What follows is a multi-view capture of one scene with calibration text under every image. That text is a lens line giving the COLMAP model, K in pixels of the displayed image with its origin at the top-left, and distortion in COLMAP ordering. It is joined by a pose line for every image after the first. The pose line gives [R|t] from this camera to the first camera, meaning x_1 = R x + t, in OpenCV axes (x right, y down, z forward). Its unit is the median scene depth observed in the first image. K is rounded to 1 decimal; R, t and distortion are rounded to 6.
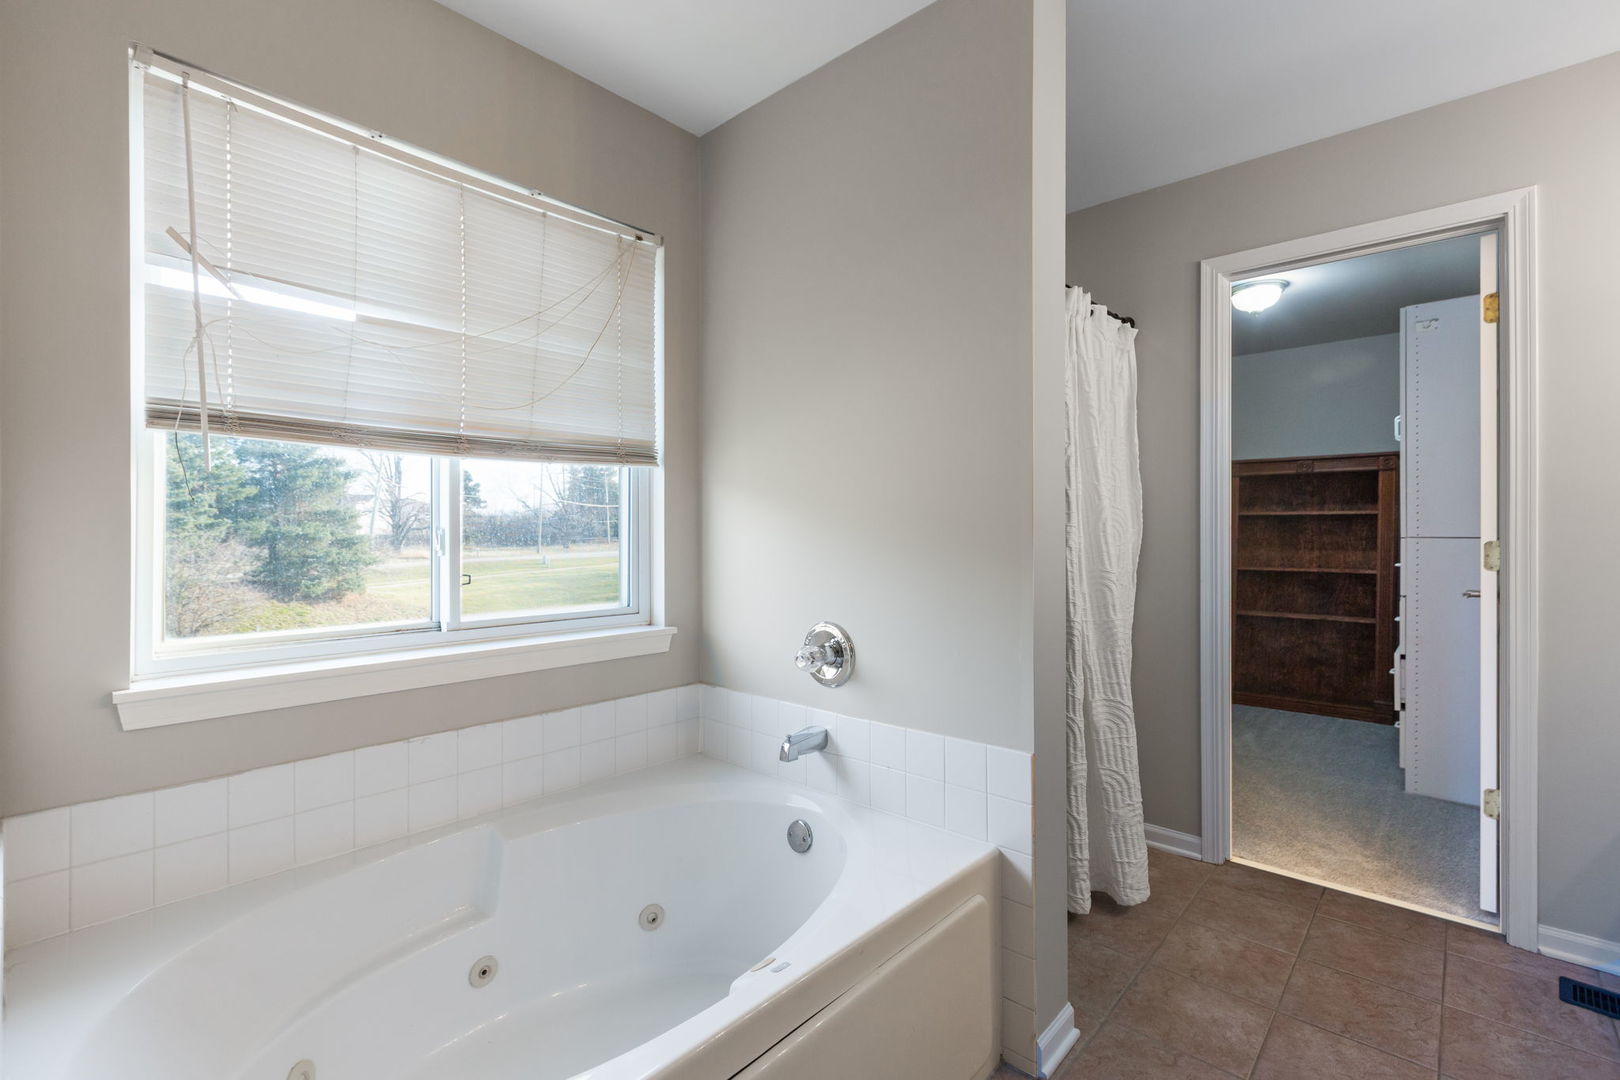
lens RADIAL K [[734.9, 0, 801.8], [0, 734.9, 530.6], [0, 0, 1]] dist [0.001960, -0.002913]
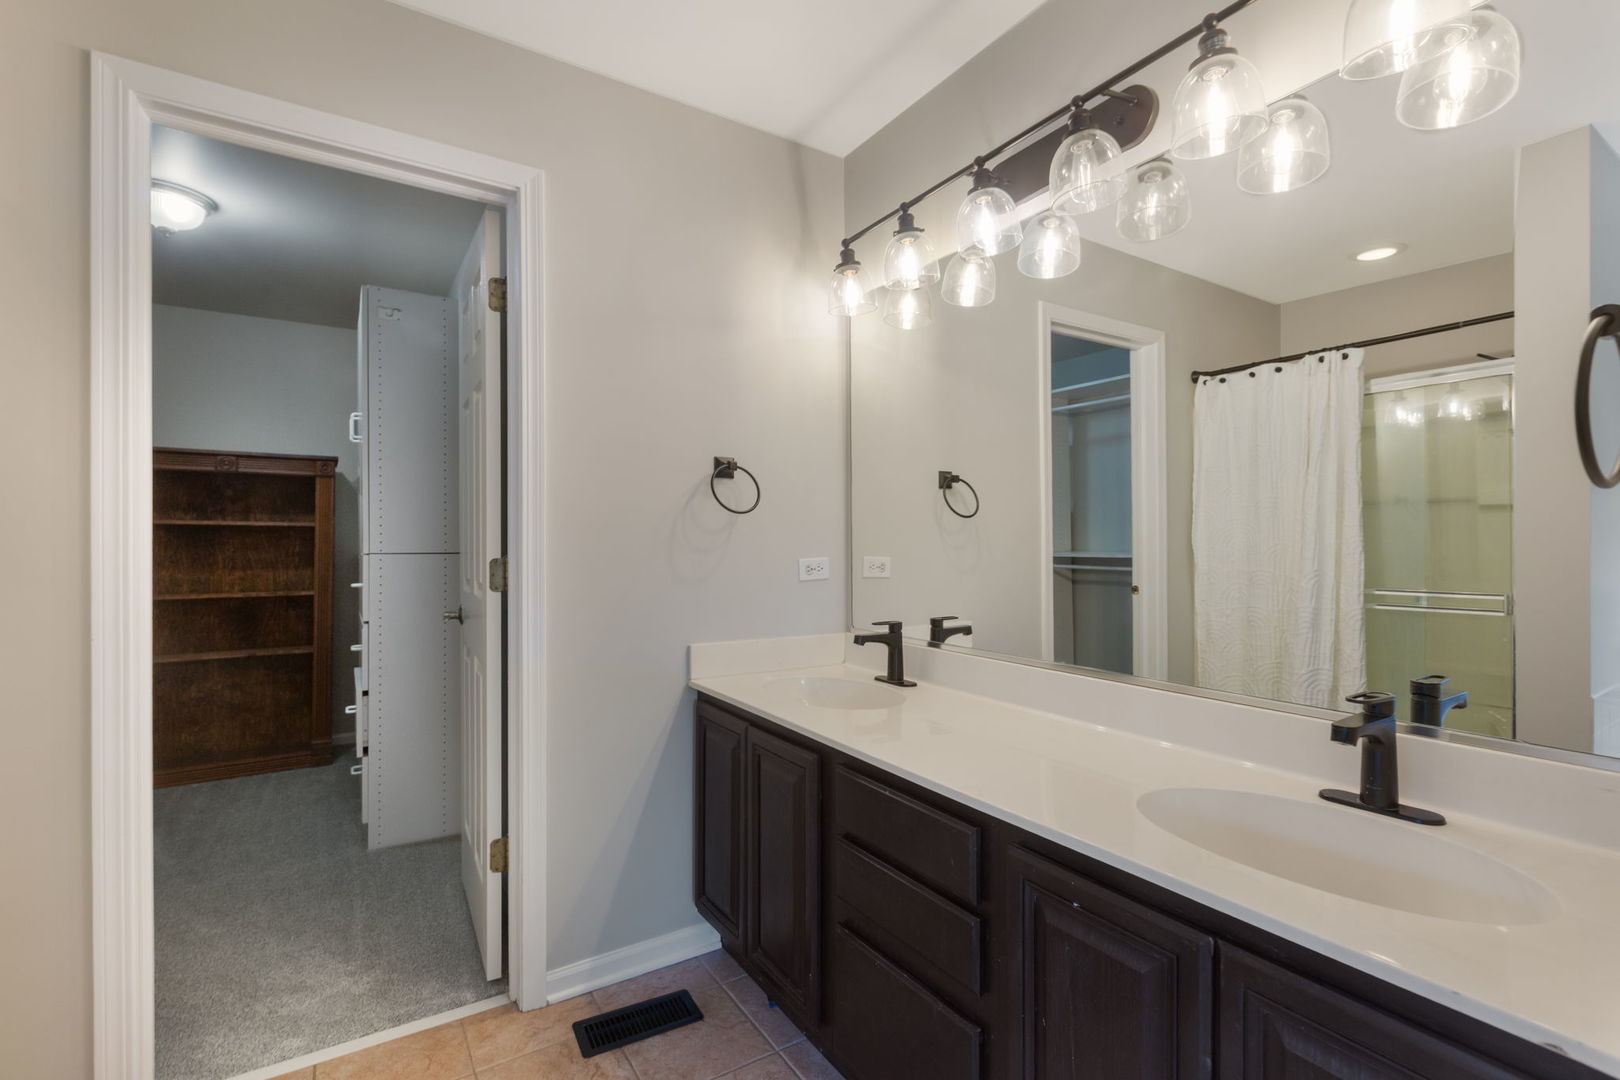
lens RADIAL K [[734.9, 0, 817.0], [0, 734.9, 542.2], [0, 0, 1]] dist [0.001960, -0.002913]
pose [[0.254511, 0.000956, 0.967069, 0.091693], [0.001879, 0.999997, -0.001483, -0.001363], [-0.967068, 0.002194, 0.254509, 0.202019]]
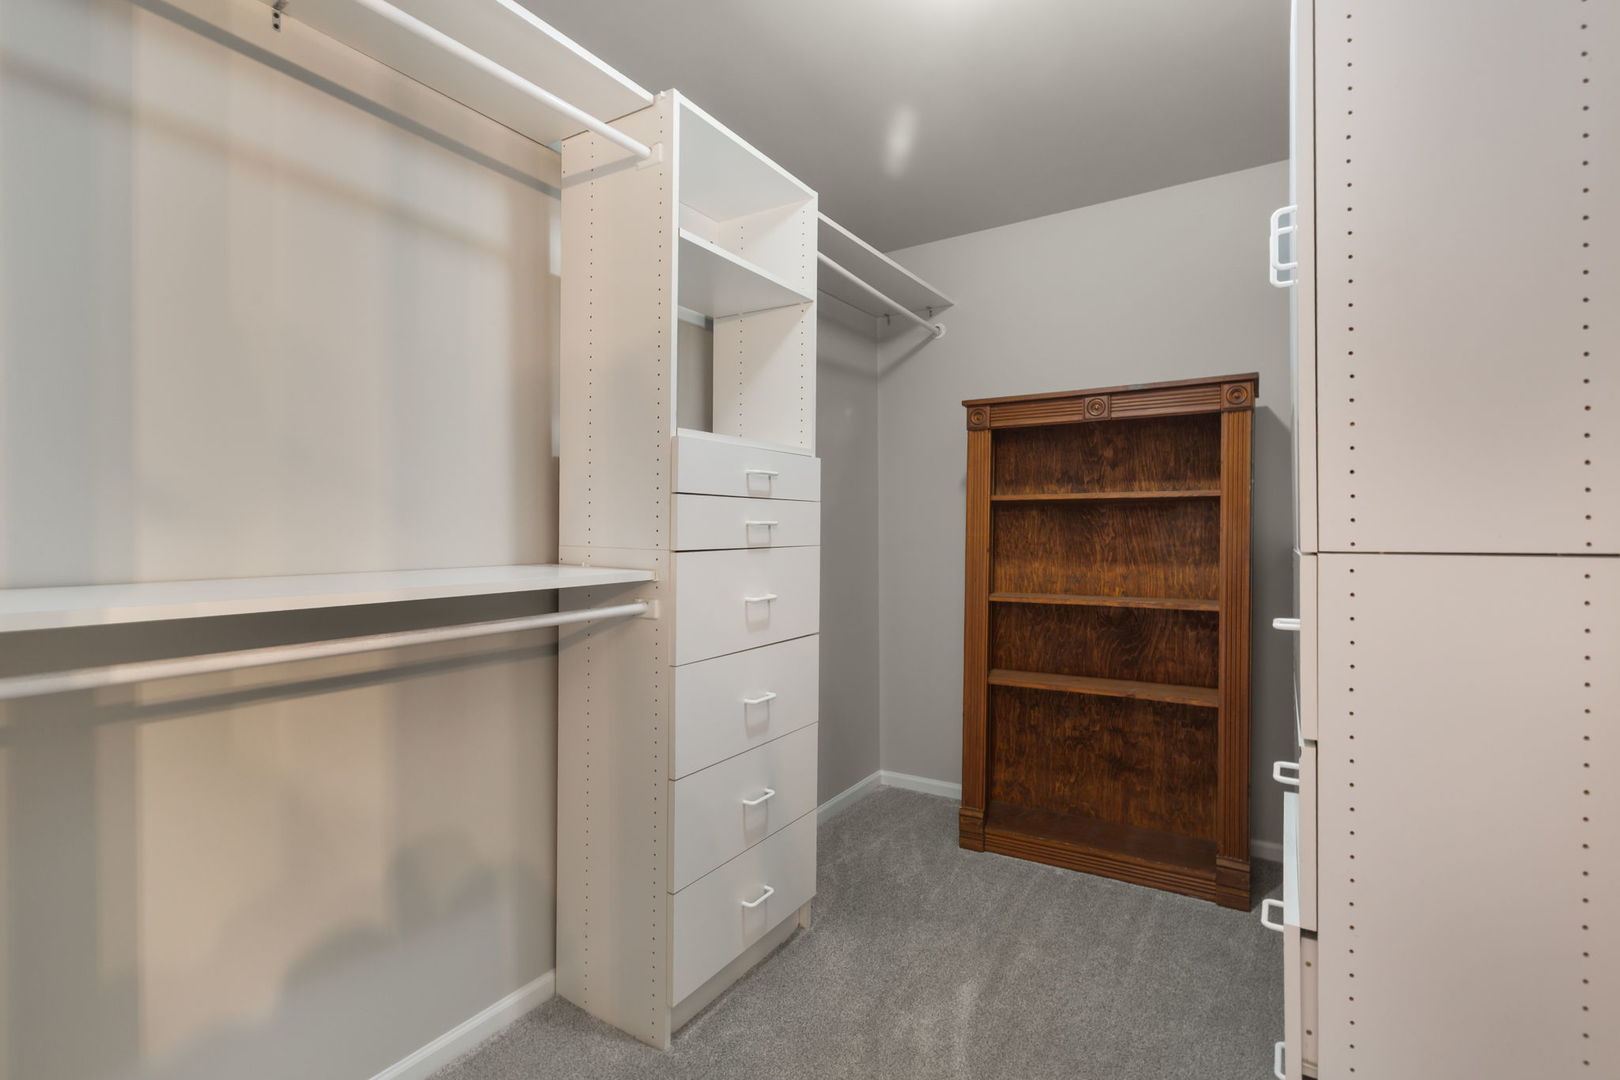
lens RADIAL K [[734.9, 0, 824.7], [0, 734.9, 534.2], [0, 0, 1]] dist [0.001960, -0.002913]
pose [[0.983316, -0.010472, 0.181602, 0.415624], [0.009251, 0.999929, 0.007569, -0.001977], [-0.181668, -0.005763, 0.983343, 0.541809]]
